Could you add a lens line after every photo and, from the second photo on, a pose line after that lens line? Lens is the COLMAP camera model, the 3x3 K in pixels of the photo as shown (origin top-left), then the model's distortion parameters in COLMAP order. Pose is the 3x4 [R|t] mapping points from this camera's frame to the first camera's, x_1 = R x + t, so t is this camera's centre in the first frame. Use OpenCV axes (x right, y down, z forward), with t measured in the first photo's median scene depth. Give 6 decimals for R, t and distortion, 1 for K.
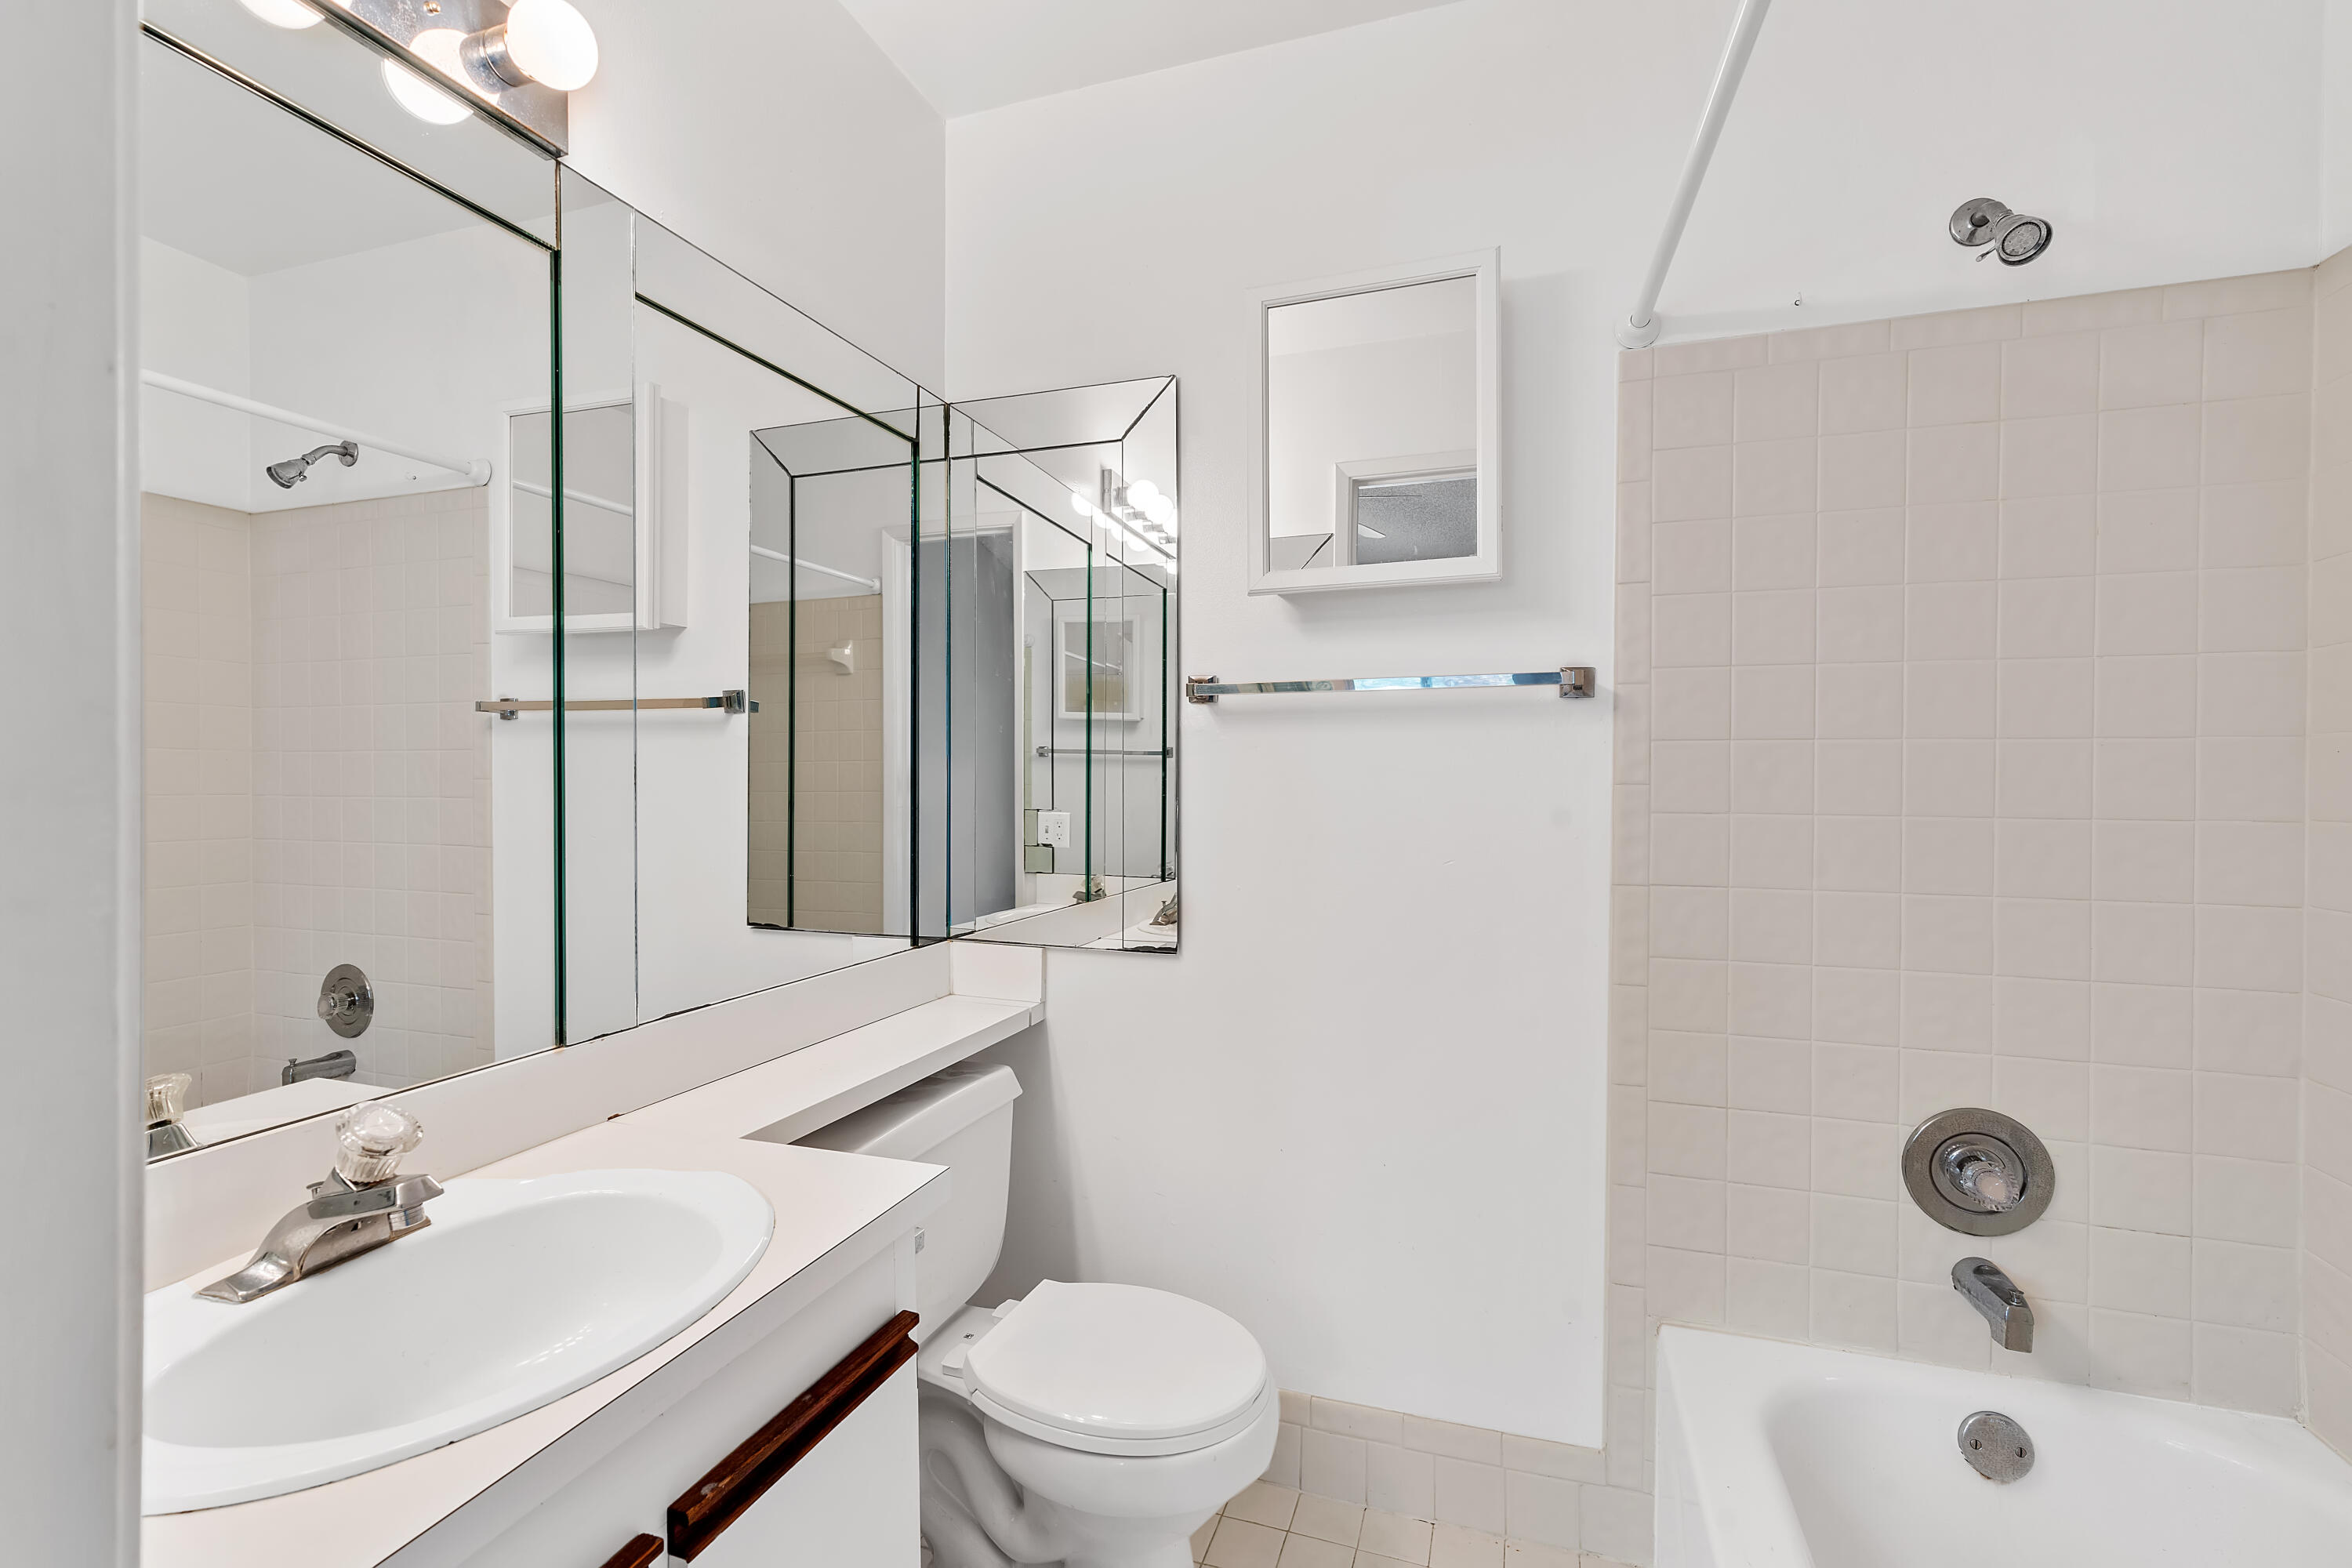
lens RADIAL K [[1065.9, 0, 1162.2], [0, 1065.9, 775.0], [0, 0, 1]] dist [0.007975, 0.001044]
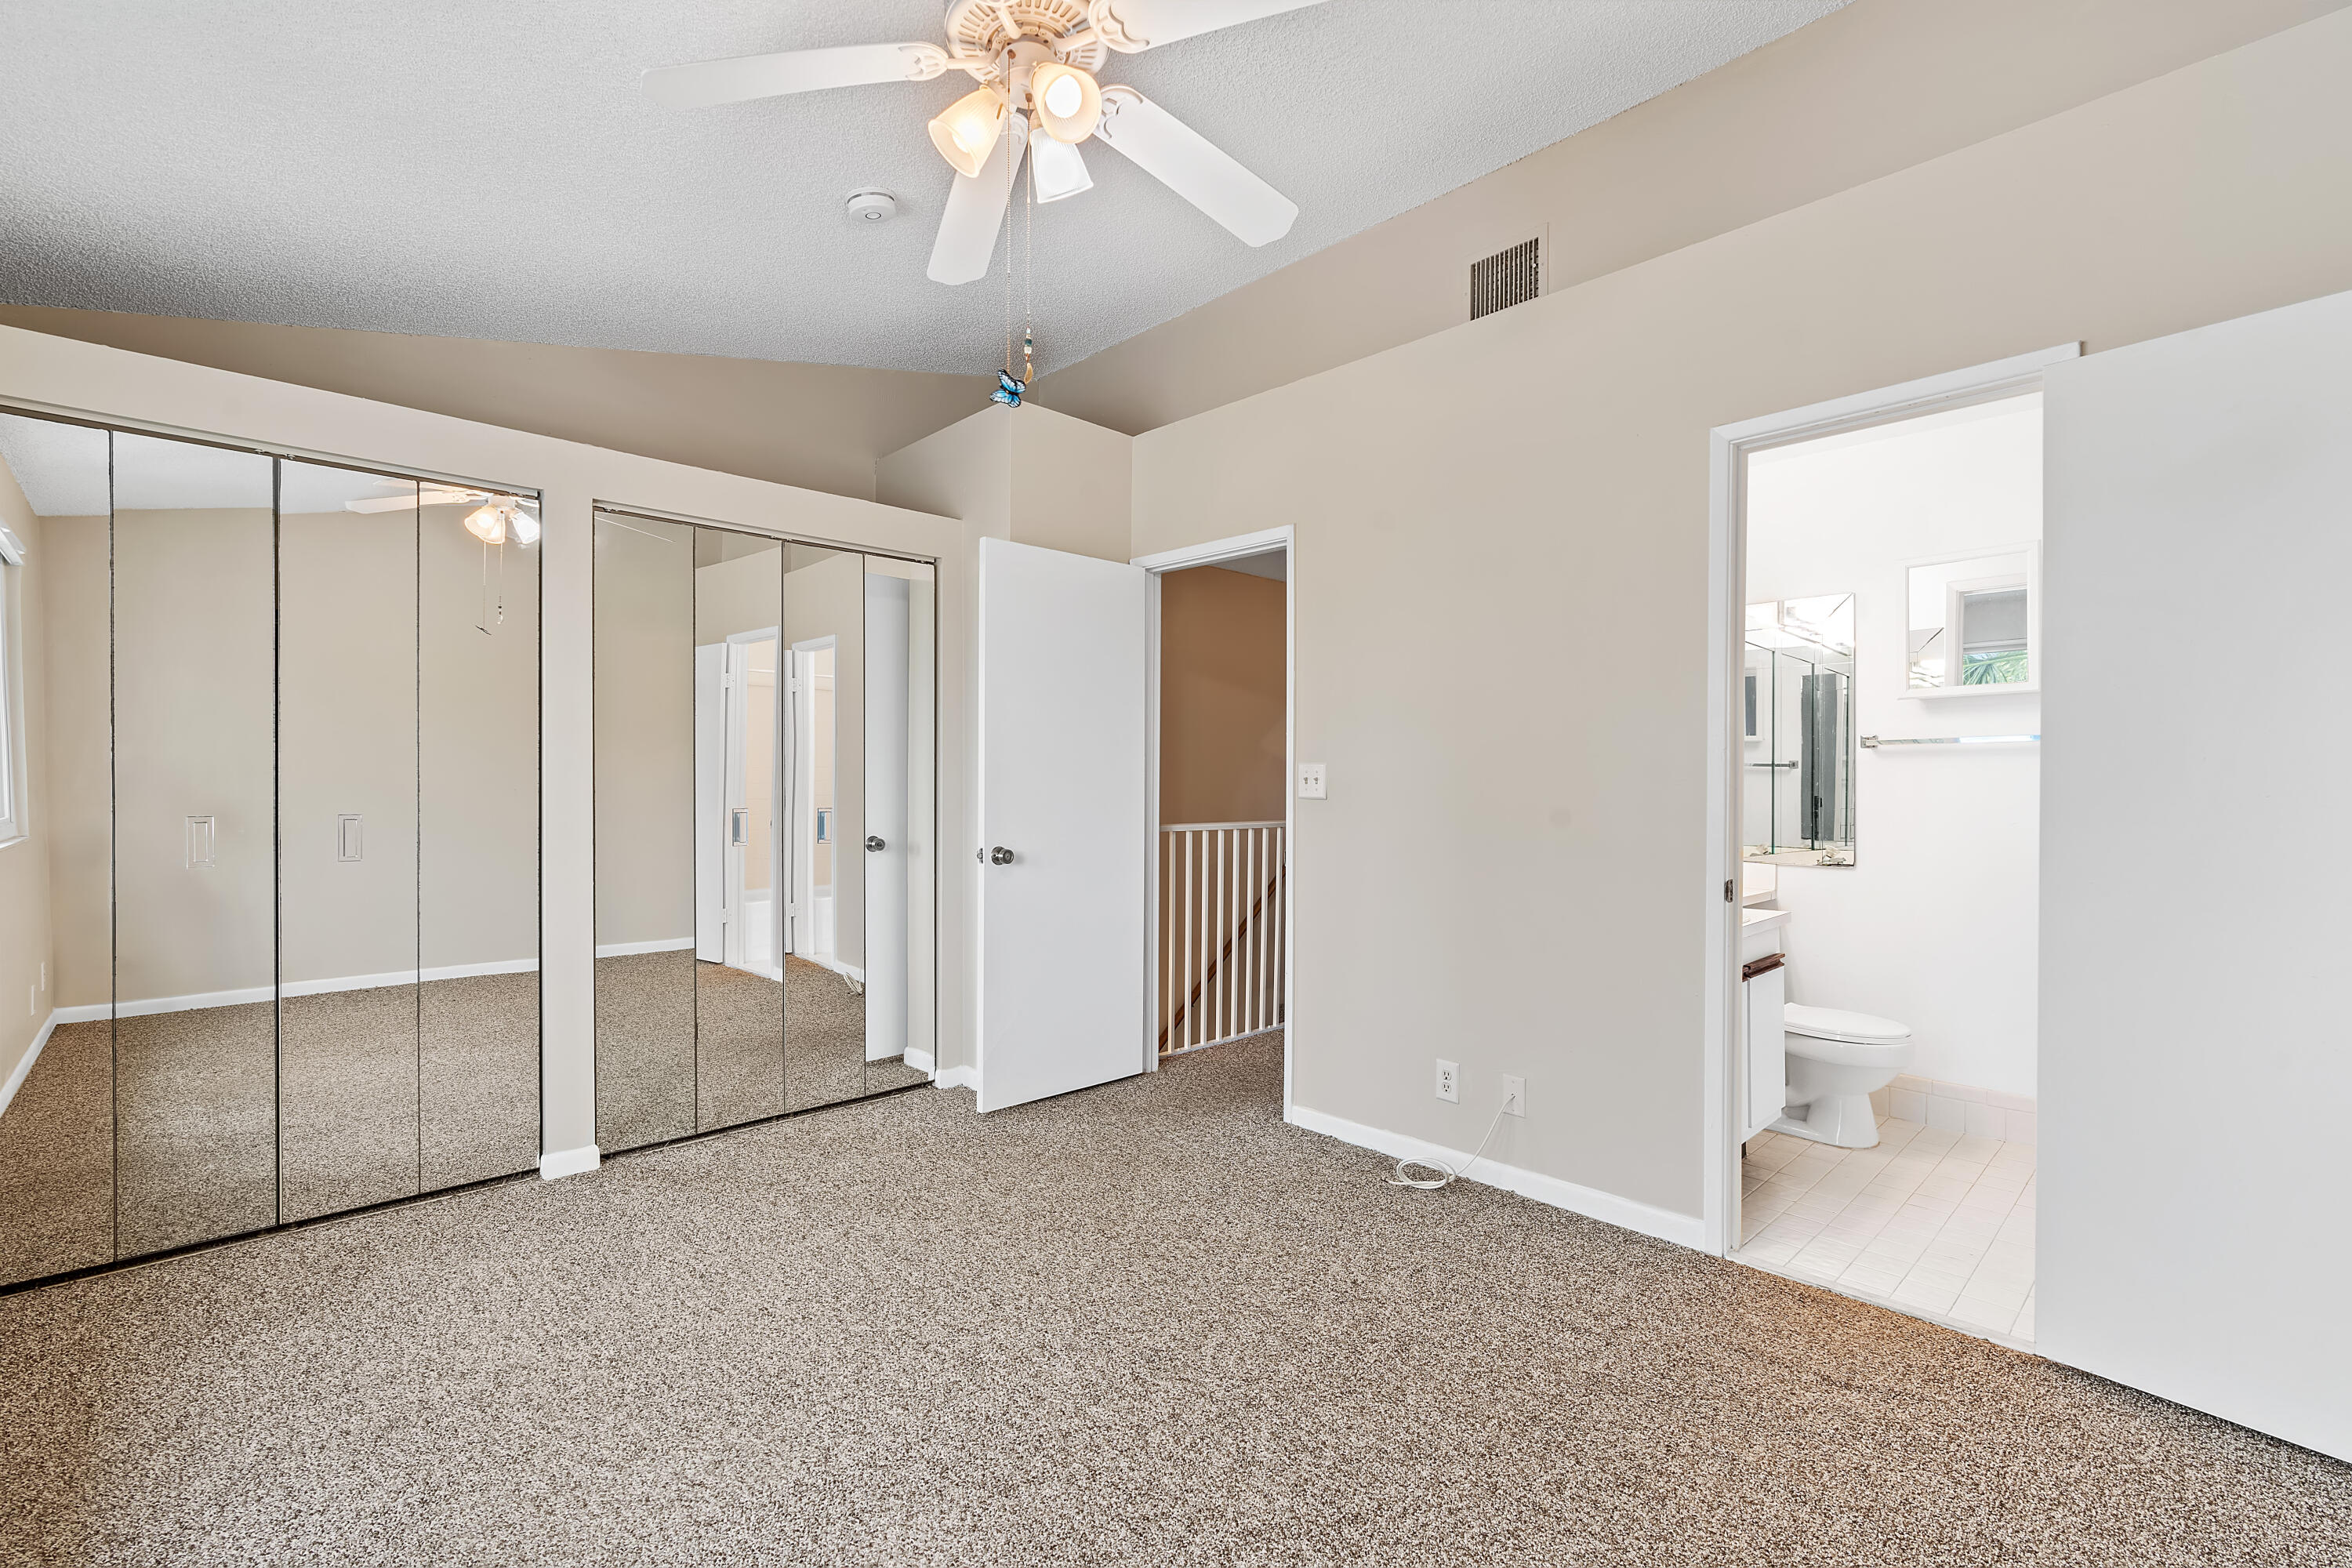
lens RADIAL K [[1052.7, 0, 1164.5], [0, 1052.7, 796.5], [0, 0, 1]] dist [-0.004796, 0.000651]
pose [[0.882337, 0.000374, -0.470619, -0.225329], [0.002227, 0.999985, 0.004970, 0.011765], [0.470613, -0.005433, 0.882323, -1.546064]]
